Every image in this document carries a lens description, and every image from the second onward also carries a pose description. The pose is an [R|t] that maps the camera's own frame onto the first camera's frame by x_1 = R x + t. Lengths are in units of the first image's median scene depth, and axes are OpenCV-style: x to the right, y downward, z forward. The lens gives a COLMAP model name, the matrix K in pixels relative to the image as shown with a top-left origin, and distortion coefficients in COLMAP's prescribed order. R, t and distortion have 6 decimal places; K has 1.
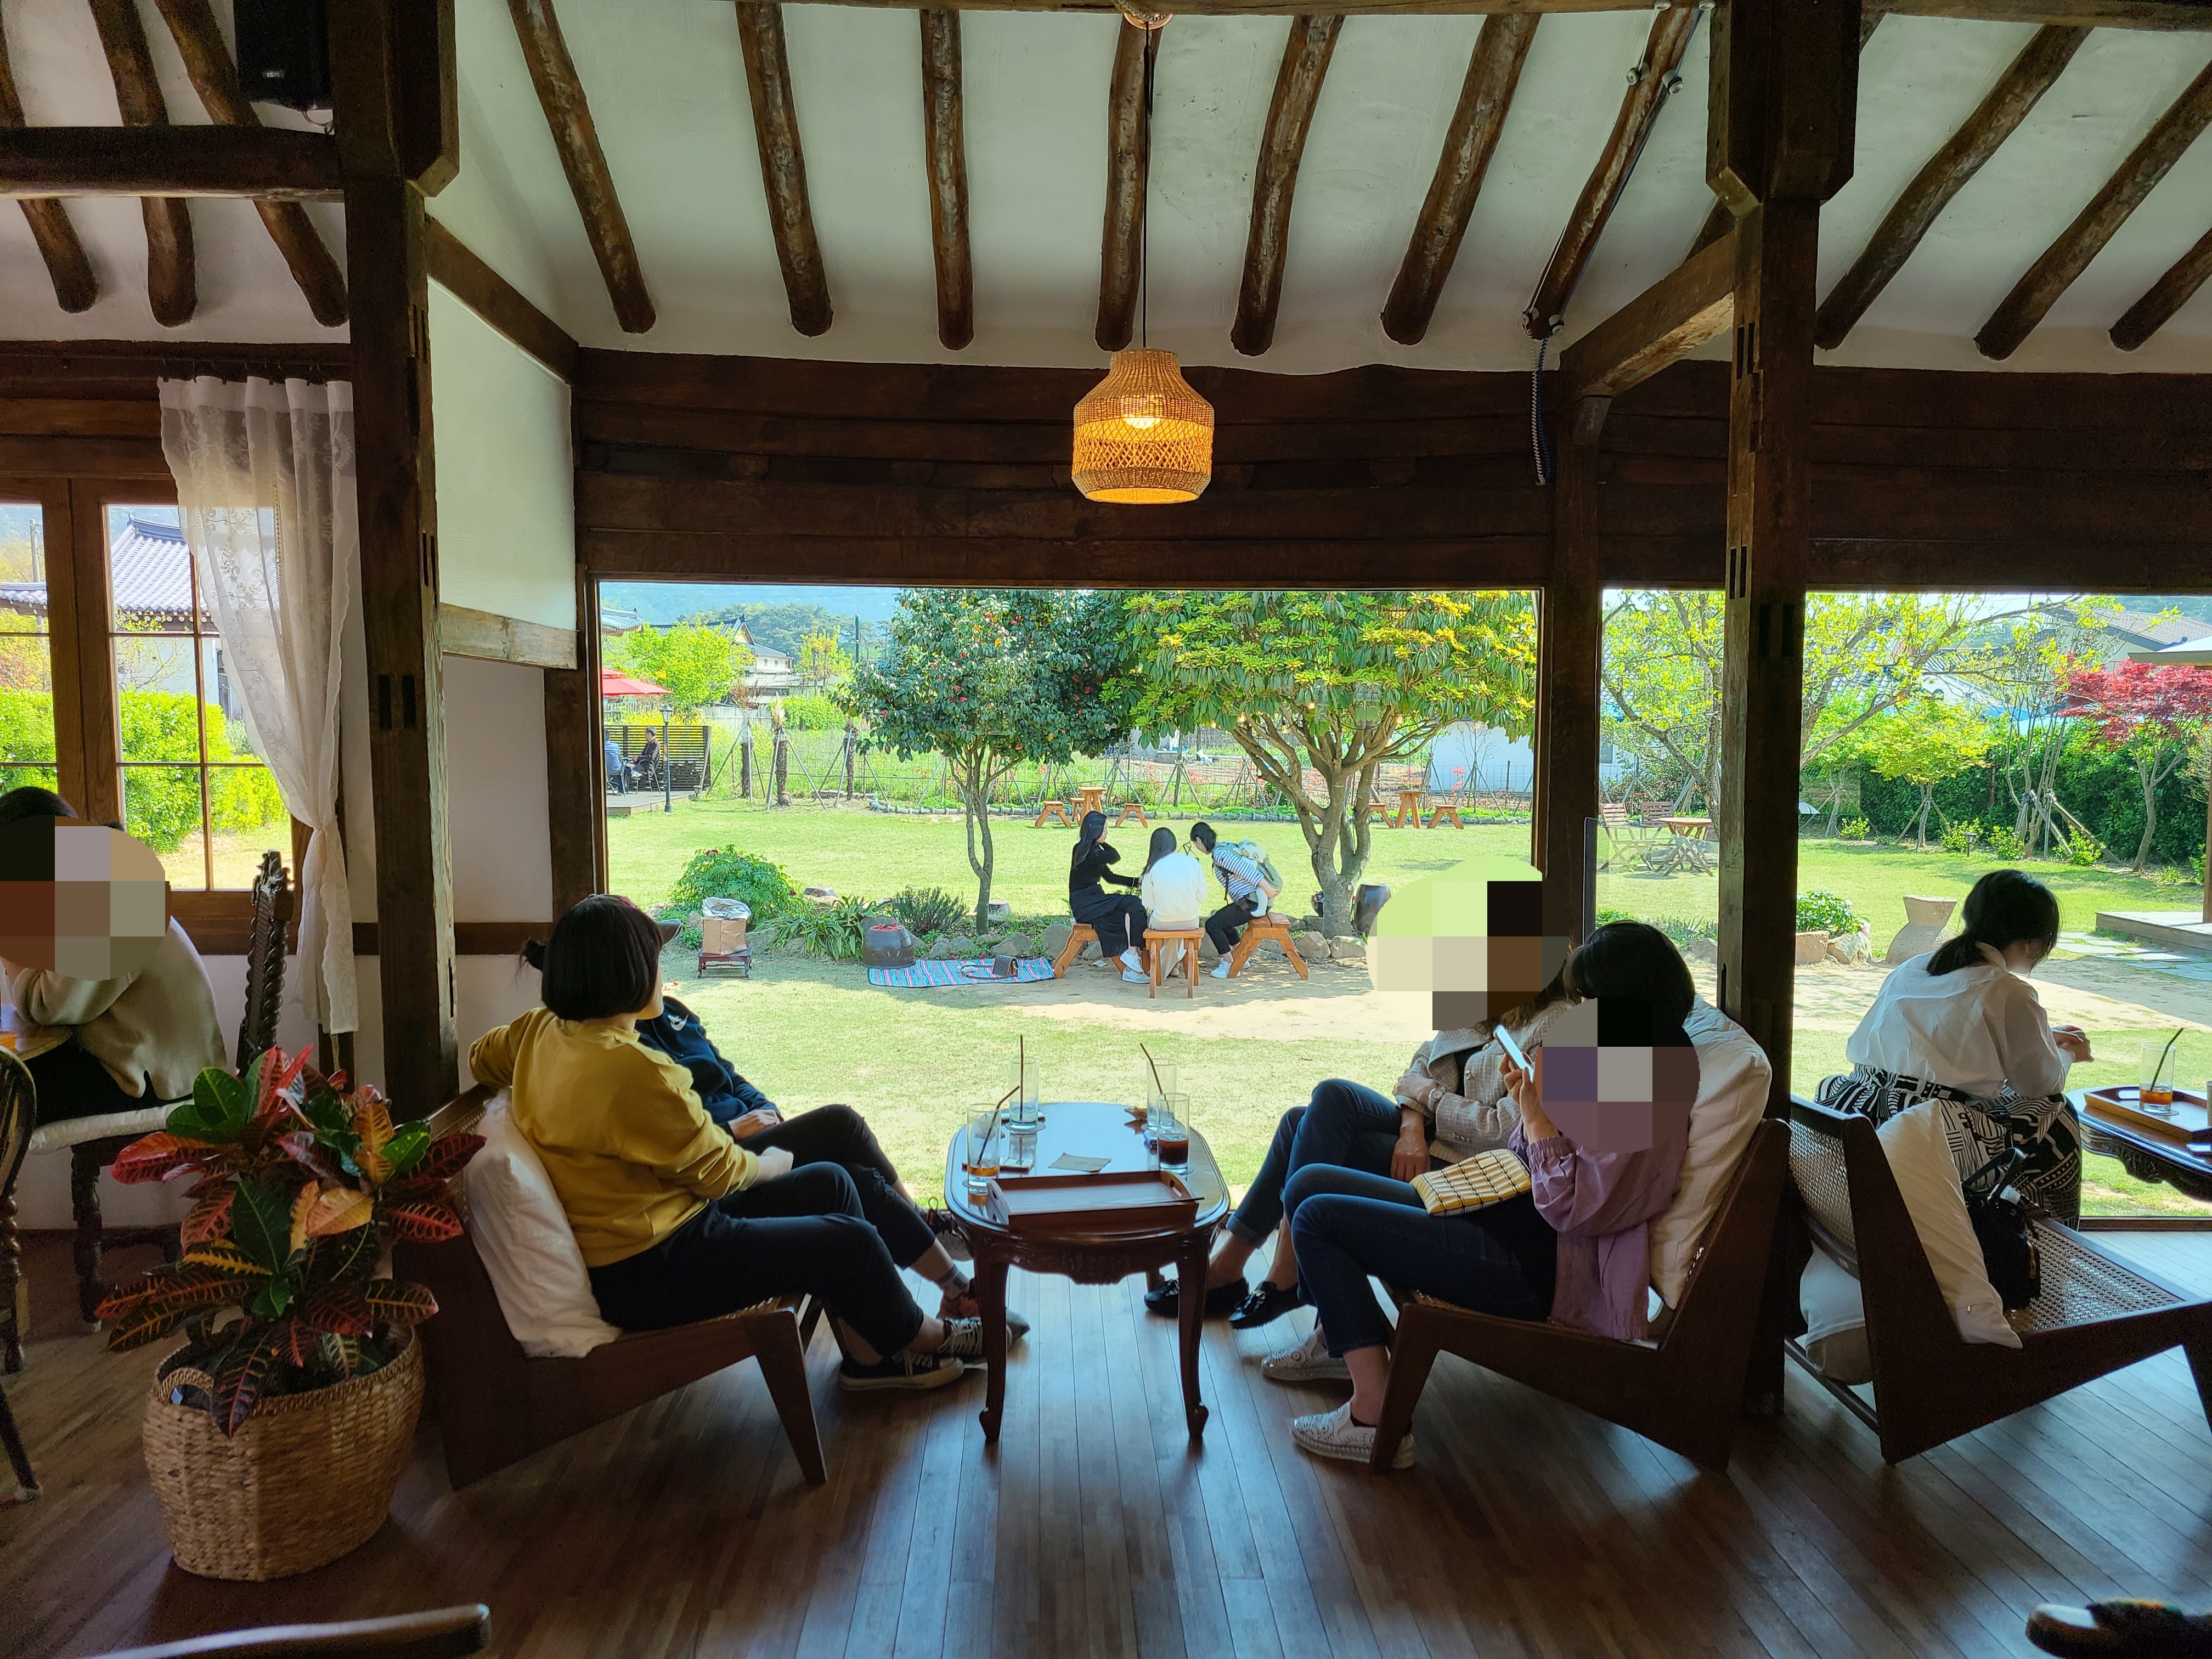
lens RADIAL K [[1621.6, 0, 1106.0], [0, 1621.6, 829.5], [0, 0, 1]] dist [0.065091, -0.000428]
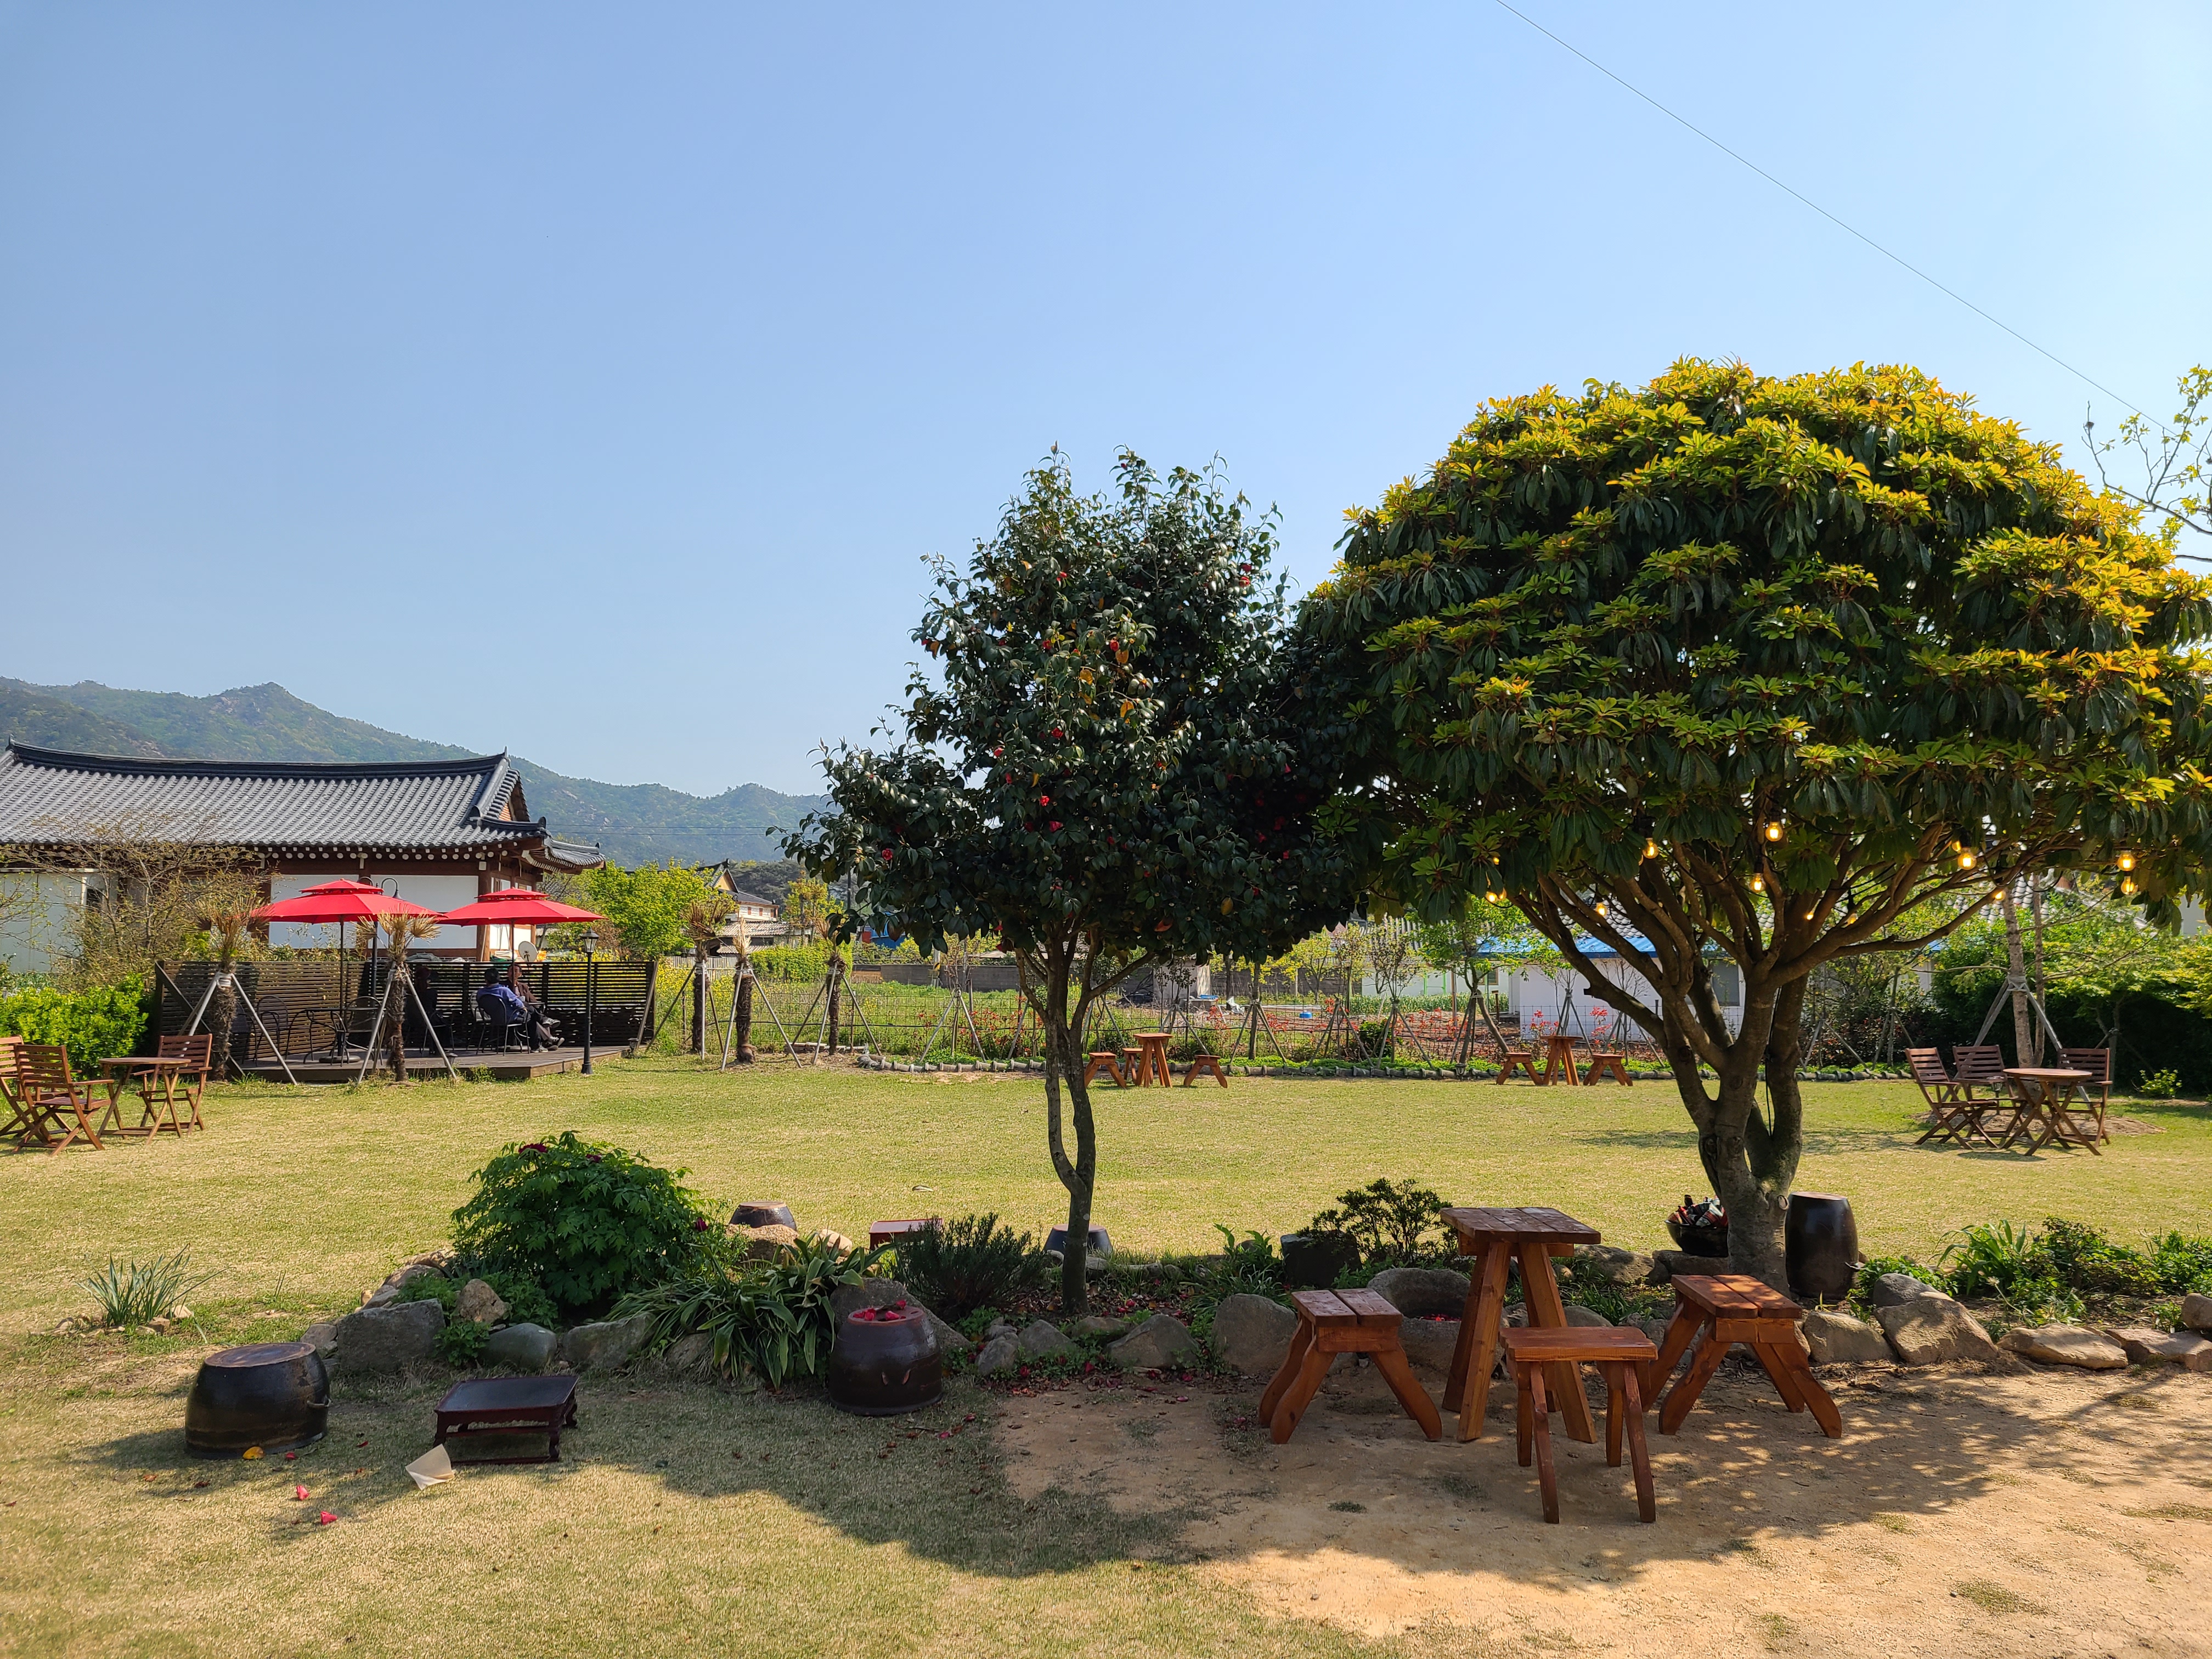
lens RADIAL K [[1624.5, 0, 1158.2], [0, 1624.5, 864.6], [0, 0, 1]] dist [0.043712, -0.000646]
pose [[0.999330, -0.004468, 0.036339, -0.038279], [0.009366, 0.990699, -0.135752, -0.001372], [-0.035395, 0.136002, 0.990076, 0.268982]]
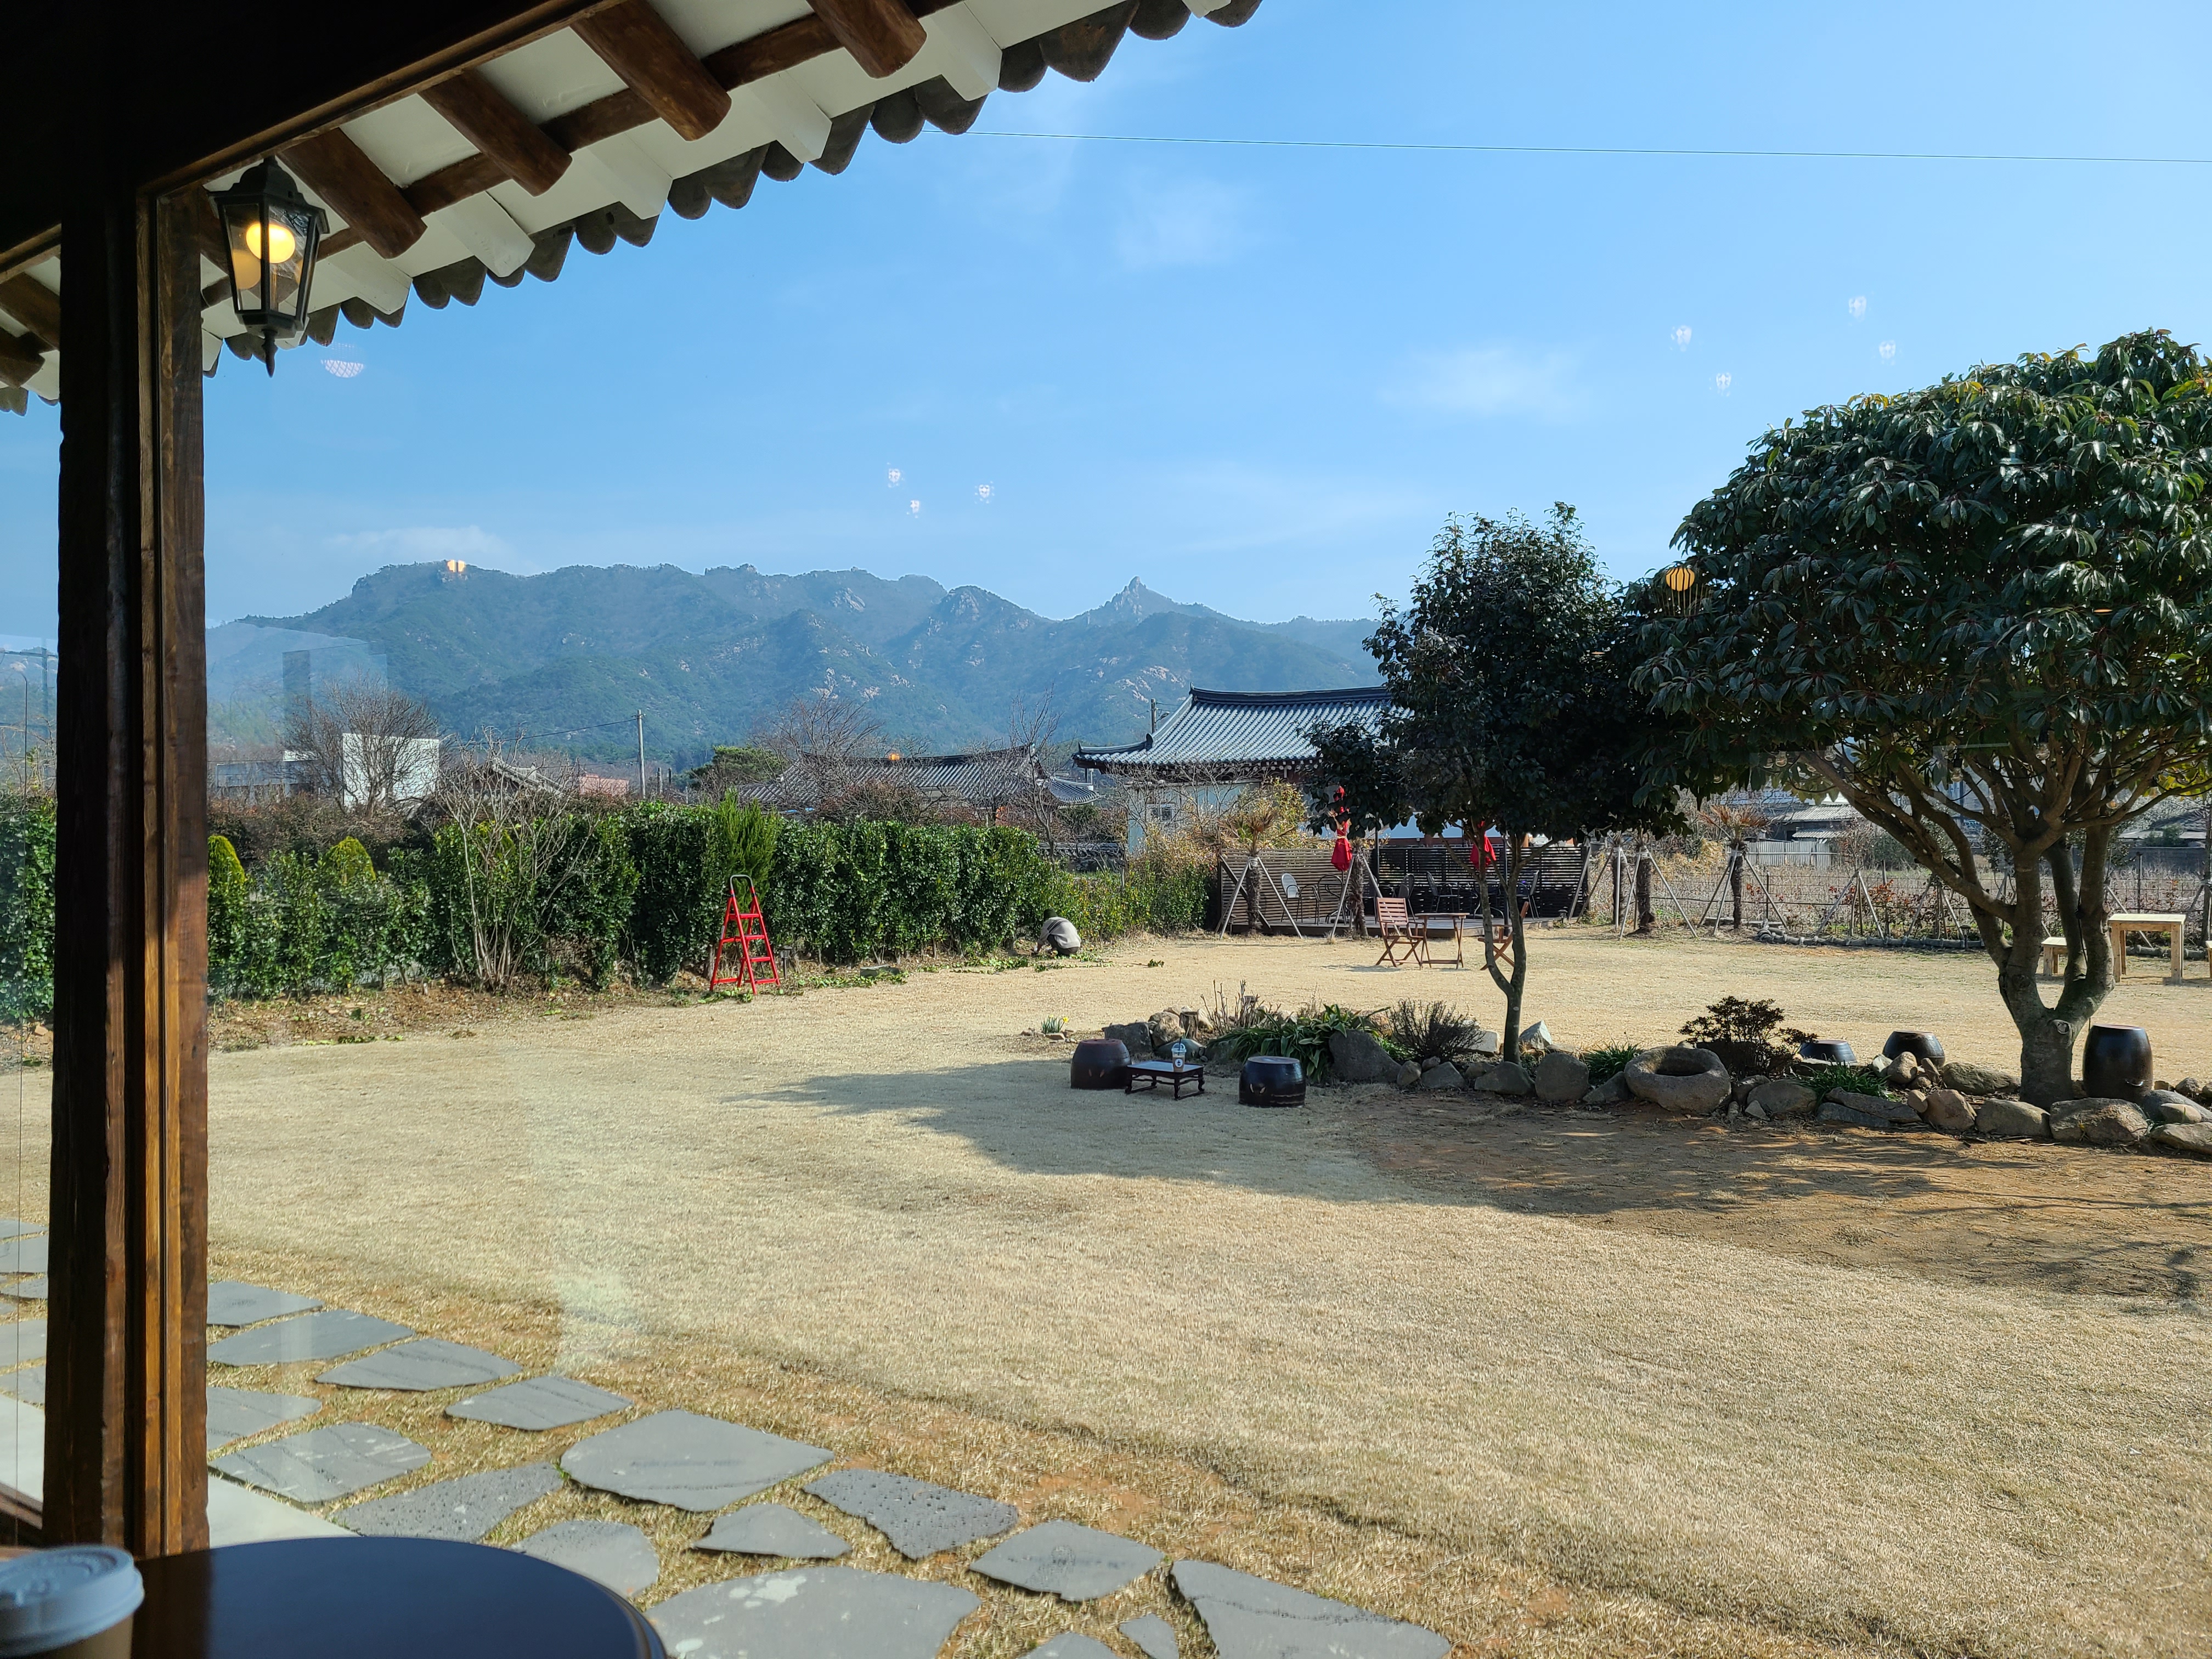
lens RADIAL K [[1636.8, 0, 1106.0], [0, 1636.8, 829.5], [0, 0, 1]] dist [0.006787, 0.003183]
pose [[0.787641, -0.025548, -0.615604, 0.141762], [-0.030156, 0.996344, -0.079932, 0.011374], [0.615396, 0.081521, 0.783991, 0.144102]]
